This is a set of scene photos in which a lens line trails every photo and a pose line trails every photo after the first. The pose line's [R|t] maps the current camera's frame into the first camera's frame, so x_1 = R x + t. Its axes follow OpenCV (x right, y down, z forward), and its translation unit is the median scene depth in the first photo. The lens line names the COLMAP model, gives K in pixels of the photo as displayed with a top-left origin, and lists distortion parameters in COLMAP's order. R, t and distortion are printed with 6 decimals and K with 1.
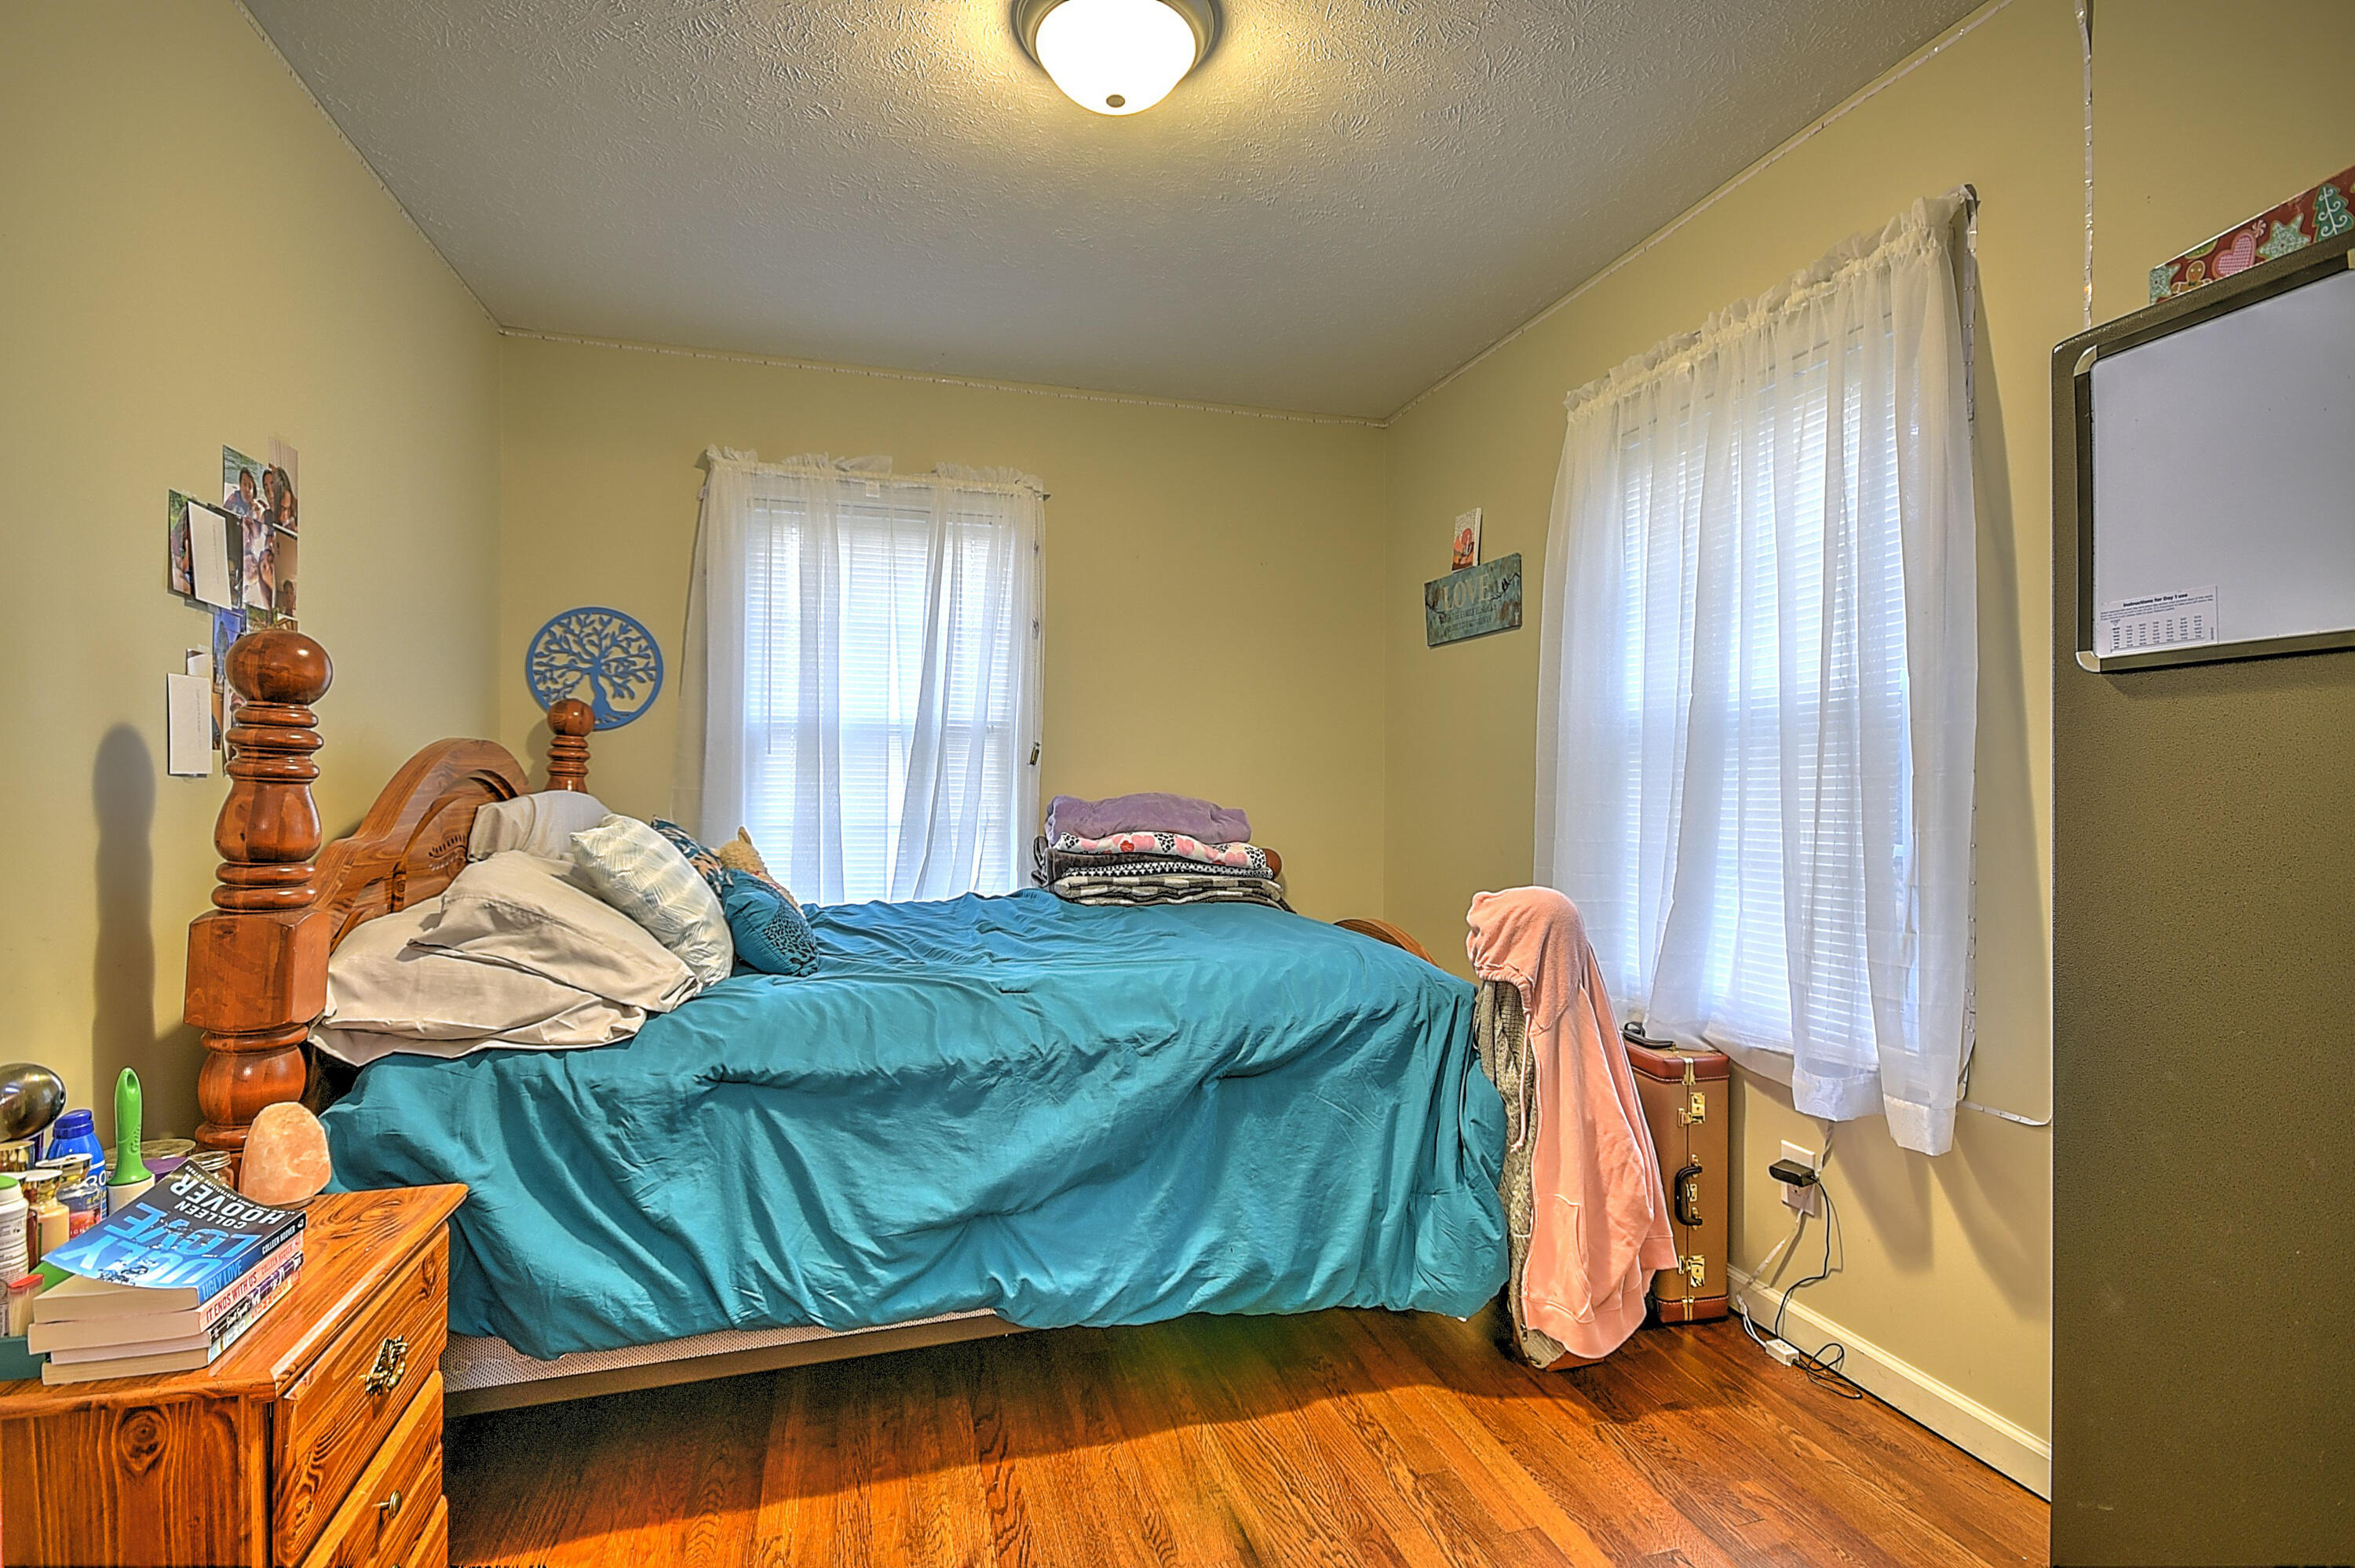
lens RADIAL K [[1095.6, 0, 1177.5], [0, 1095.6, 784.0], [0, 0, 1]] dist [-0.001989, -0.000095]
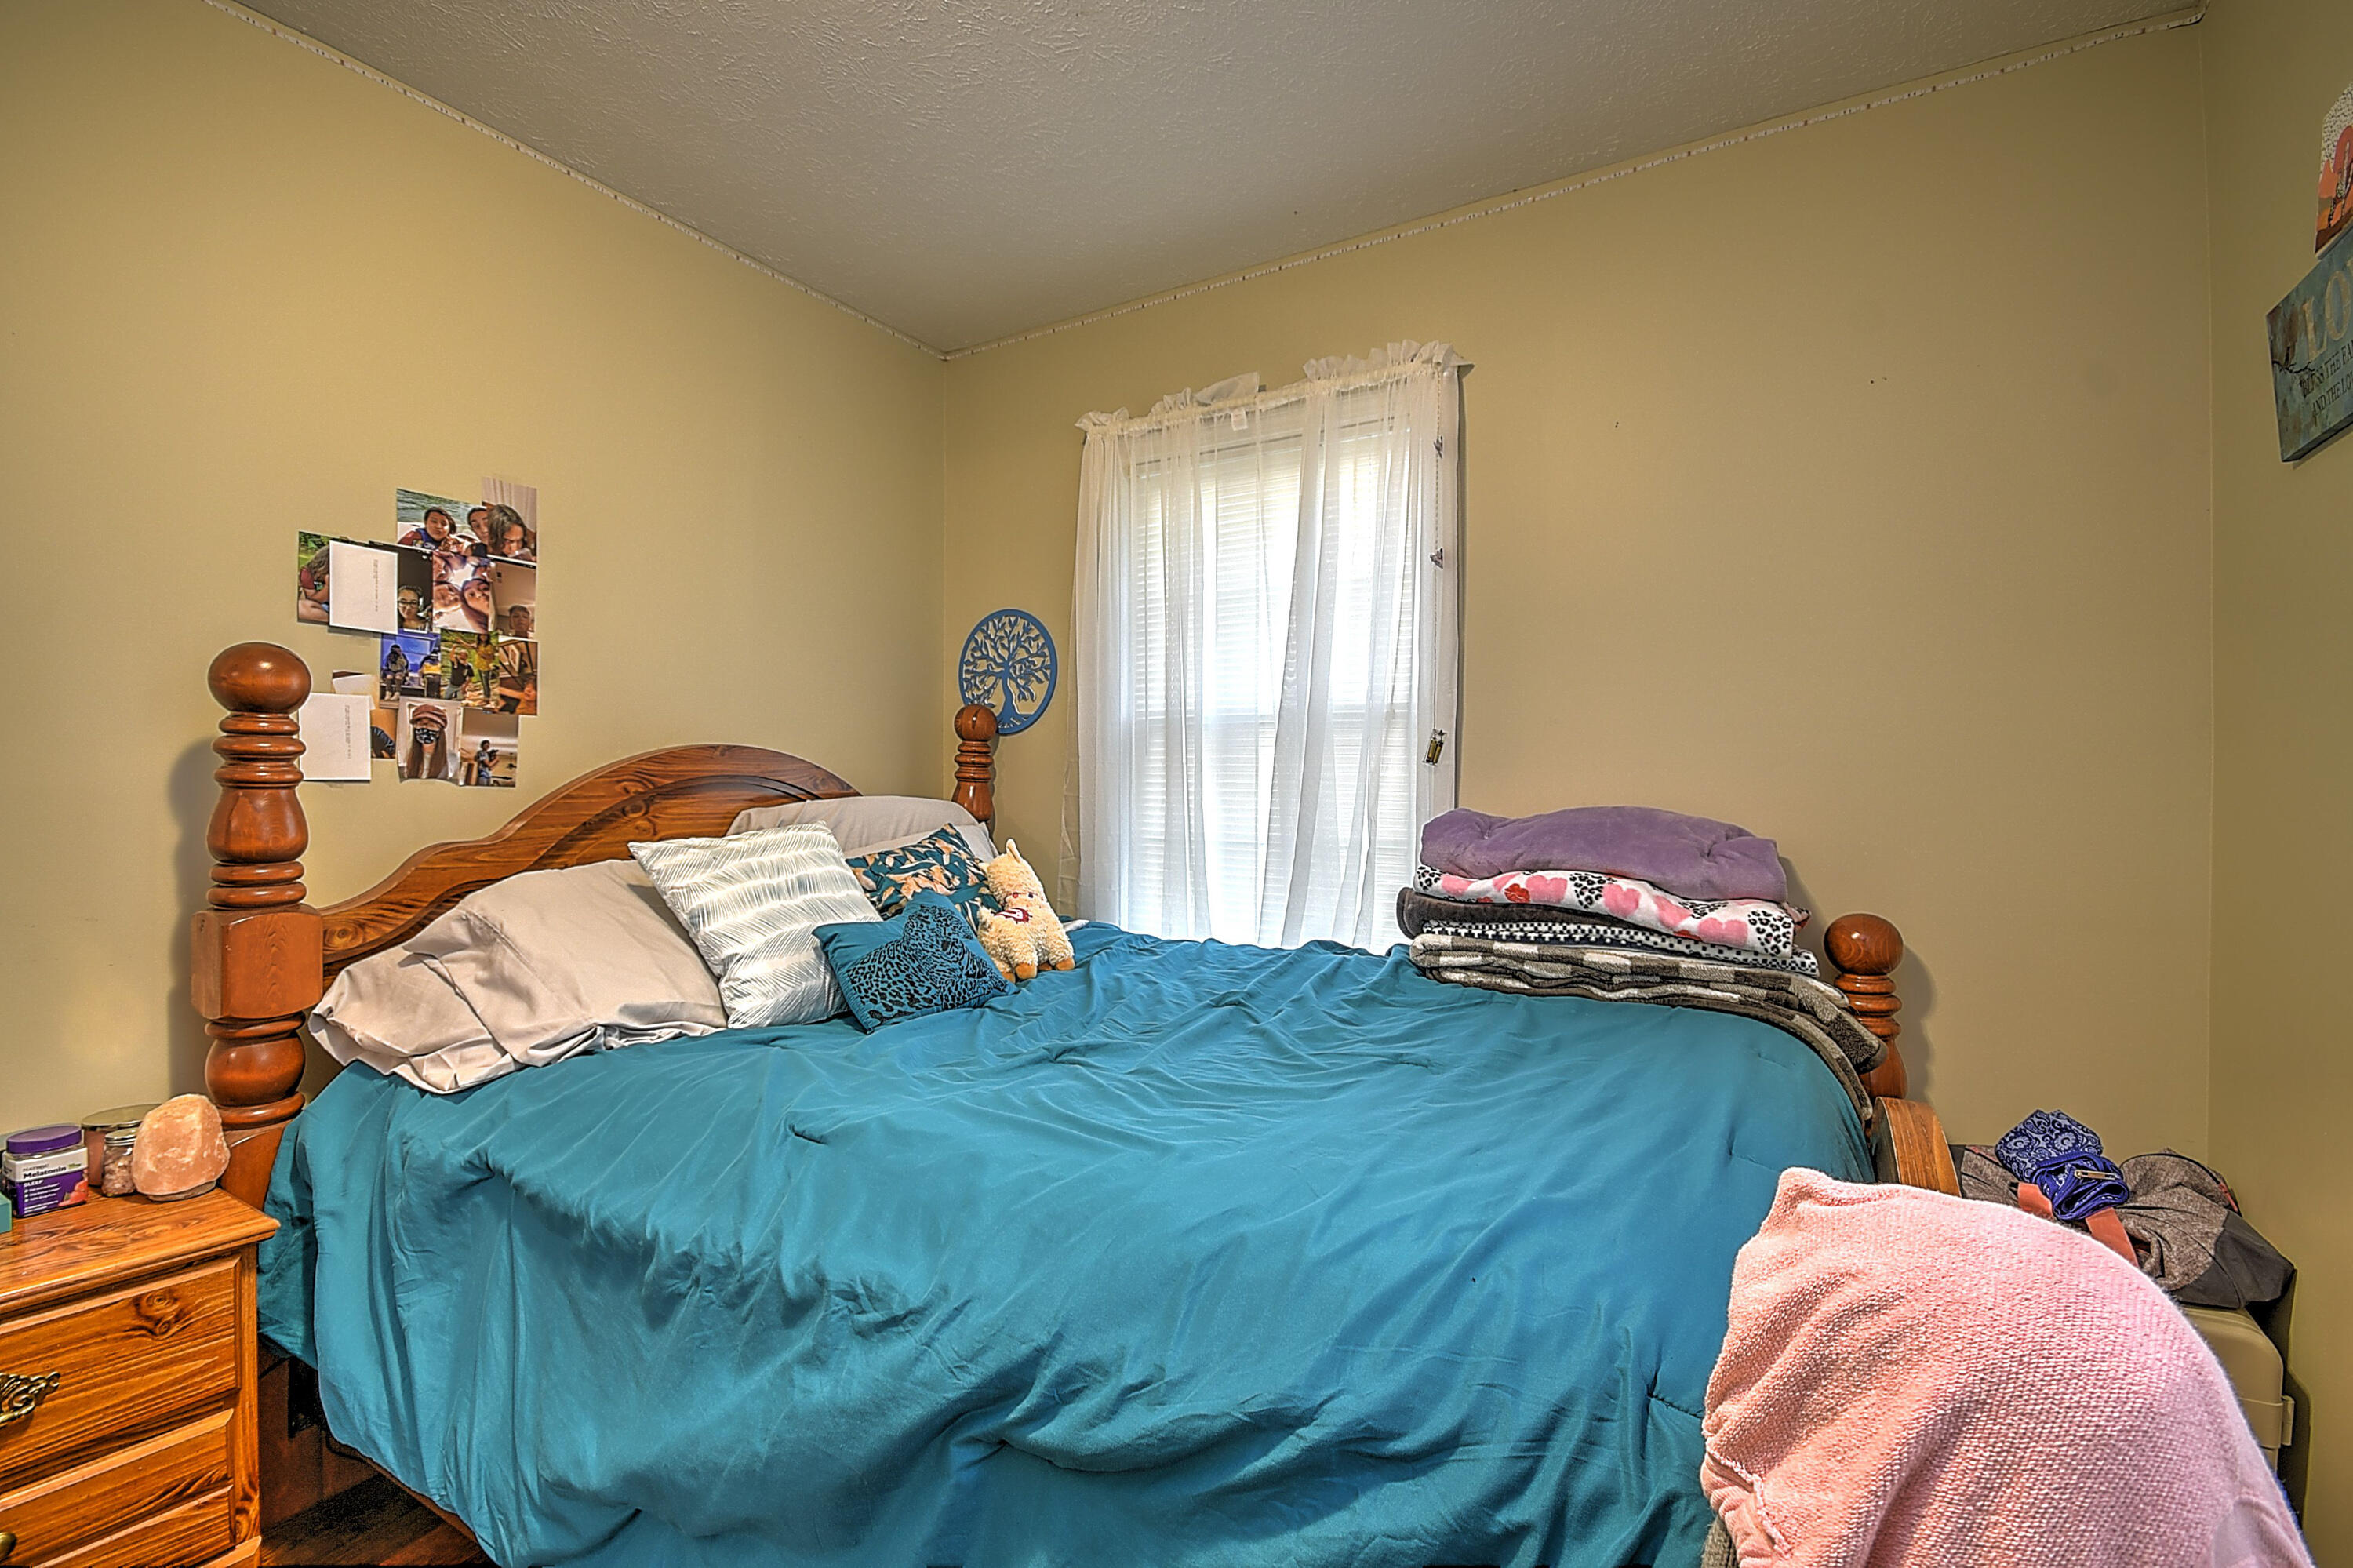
lens RADIAL K [[1036.9, 0, 1171.7], [0, 1036.9, 784.5], [0, 0, 1]] dist [-0.004648, -0.000292]
pose [[0.680911, -0.001219, -0.732365, 0.249191], [-0.002082, 0.999991, -0.003600, -0.001326], [0.732363, 0.003976, 0.680903, 0.470775]]
